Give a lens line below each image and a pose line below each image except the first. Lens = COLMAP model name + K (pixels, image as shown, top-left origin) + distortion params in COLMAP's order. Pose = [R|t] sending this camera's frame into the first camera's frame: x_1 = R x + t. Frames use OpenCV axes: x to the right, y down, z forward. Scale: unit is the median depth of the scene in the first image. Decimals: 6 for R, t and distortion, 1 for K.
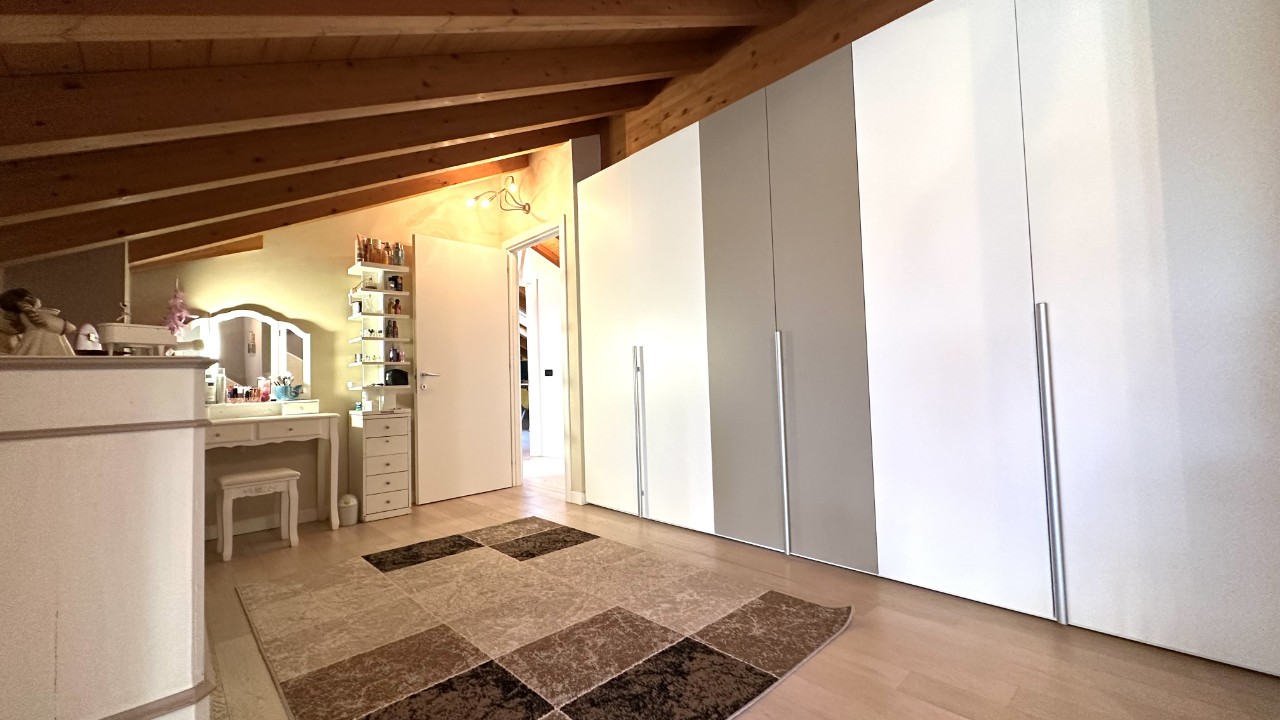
lens RADIAL K [[508.0, 0, 639.8], [0, 508.0, 355.8], [0, 0, 1]] dist [-0.001553, 0.000780]
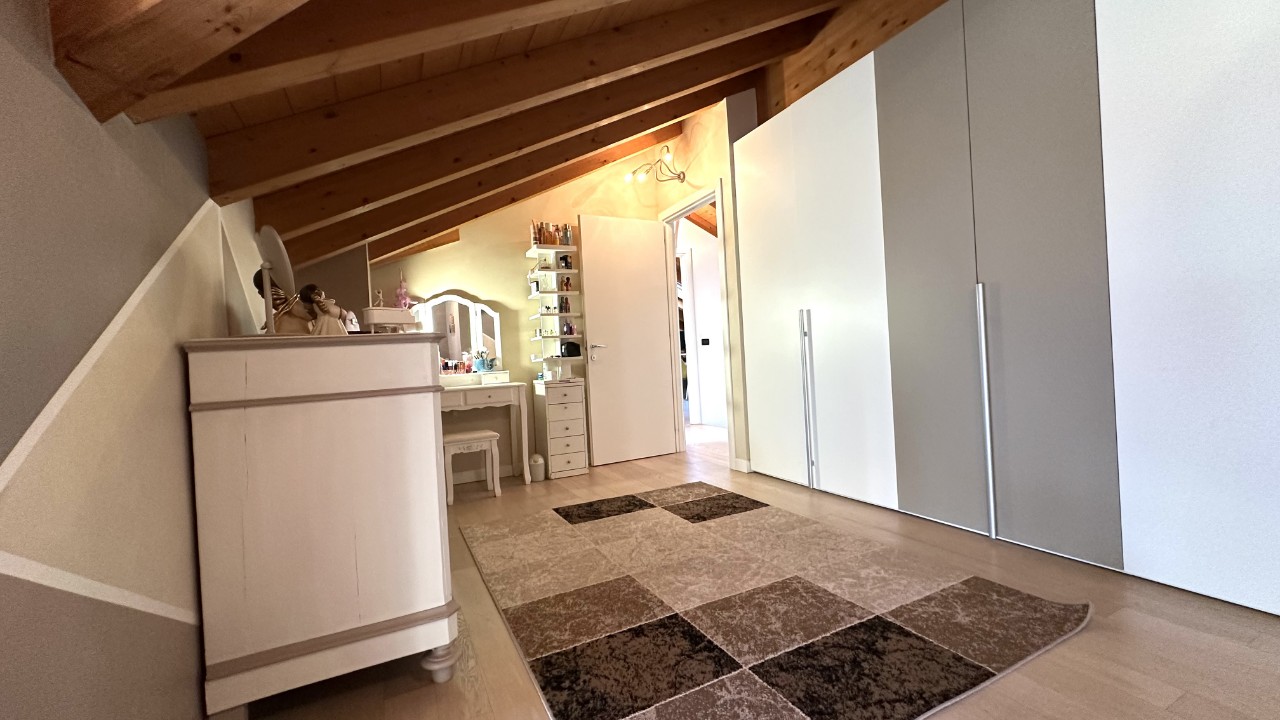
lens RADIAL K [[508.0, 0, 639.4], [0, 508.0, 356.0], [0, 0, 1]] dist [-0.001553, 0.000780]
pose [[0.956605, -0.022048, -0.290554, -0.042330], [0.039205, 0.997805, 0.053360, 0.007563], [0.288740, -0.062436, 0.955370, 0.005439]]
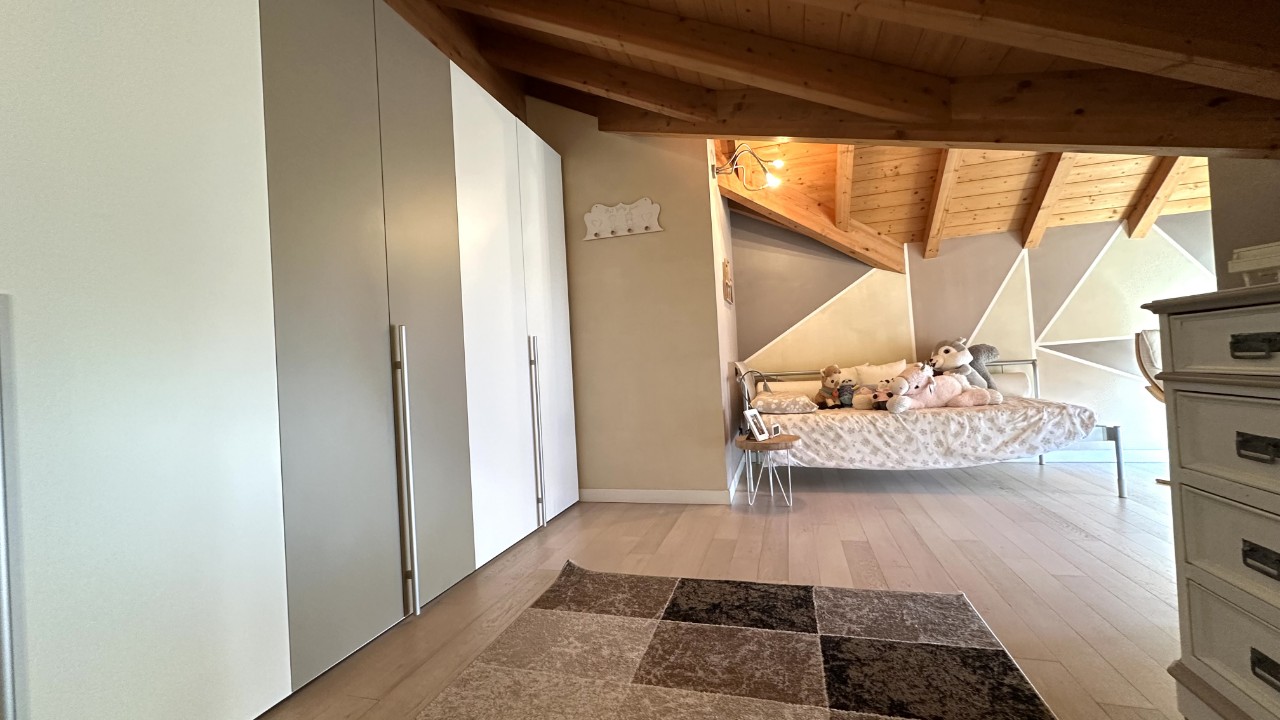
lens RADIAL K [[508.0, 0, 637.8], [0, 508.0, 359.2], [0, 0, 1]] dist [-0.001553, 0.000780]
pose [[-0.499358, 0.072499, 0.863357, -0.760753], [0.032750, 0.997360, -0.064809, 0.084061], [-0.865776, -0.004088, -0.500414, 1.457566]]
